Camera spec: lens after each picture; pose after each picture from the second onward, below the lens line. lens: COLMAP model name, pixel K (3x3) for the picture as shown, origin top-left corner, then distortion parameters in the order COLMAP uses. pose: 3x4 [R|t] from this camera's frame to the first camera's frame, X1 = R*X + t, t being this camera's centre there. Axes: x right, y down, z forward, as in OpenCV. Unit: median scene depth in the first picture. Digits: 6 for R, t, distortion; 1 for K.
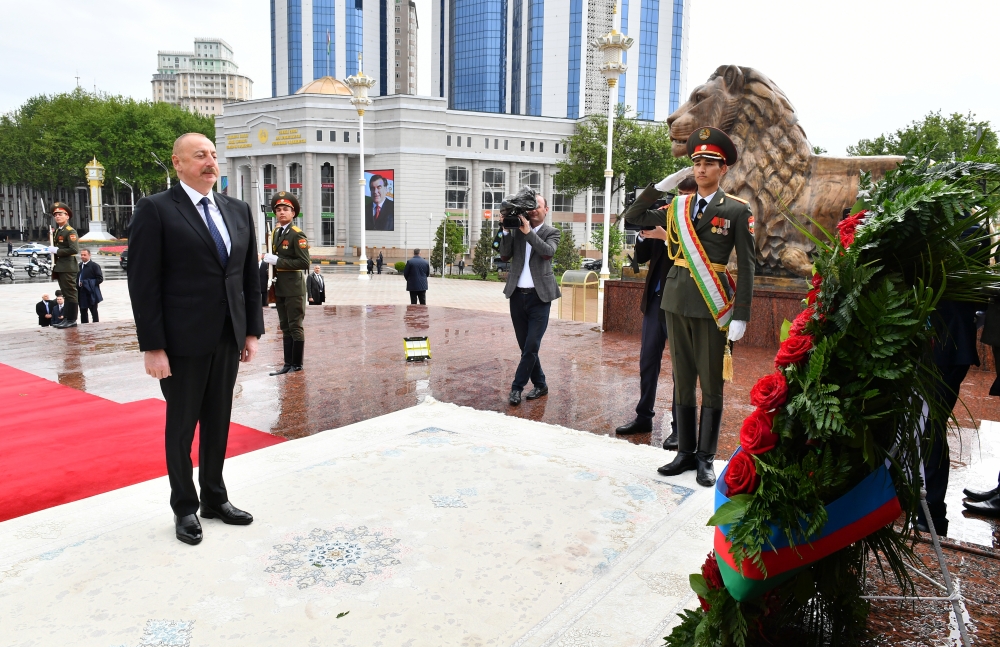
lens RADIAL K [[691.1, 0, 502.4], [0, 691.1, 309.8], [0, 0, 1]] dist [-0.005212, -0.004141]
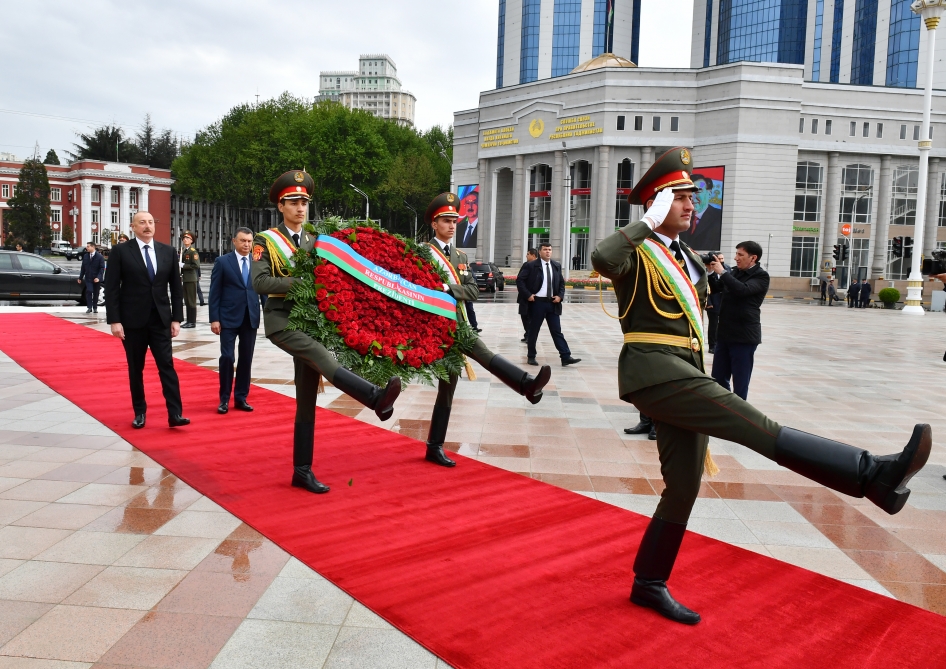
lens RADIAL K [[732.5, 0, 412.2], [0, 732.5, 310.1], [0, 0, 1]] dist [-0.005931, -0.007185]
pose [[0.967704, 0.025819, -0.250764, -0.263589], [-0.040857, 0.997653, -0.054947, 0.002638], [0.248757, 0.063418, 0.966488, 0.180003]]
